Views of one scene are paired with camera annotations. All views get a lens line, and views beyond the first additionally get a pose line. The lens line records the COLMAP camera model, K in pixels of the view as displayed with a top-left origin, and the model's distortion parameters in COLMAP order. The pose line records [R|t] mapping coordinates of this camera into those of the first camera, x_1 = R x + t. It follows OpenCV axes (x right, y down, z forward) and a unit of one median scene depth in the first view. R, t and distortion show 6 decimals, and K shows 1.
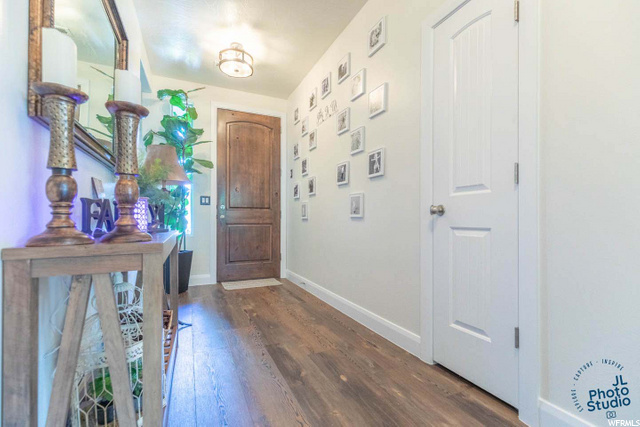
lens RADIAL K [[292.3, 0, 323.4], [0, 292.3, 217.9], [0, 0, 1]] dist [0.008664, -0.000176]
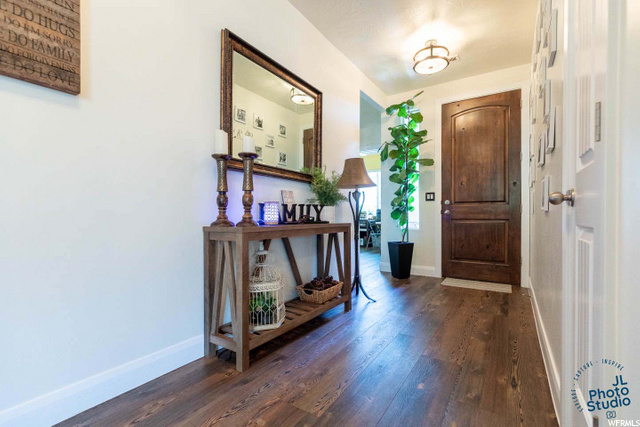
lens RADIAL K [[292.3, 0, 315.6], [0, 292.3, 217.0], [0, 0, 1]] dist [0.008664, -0.000176]
pose [[0.521989, 0.004294, -0.852942, 0.280669], [0.006306, 0.999941, 0.008893, 0.001234], [0.852929, -0.010021, 0.521930, 0.097891]]
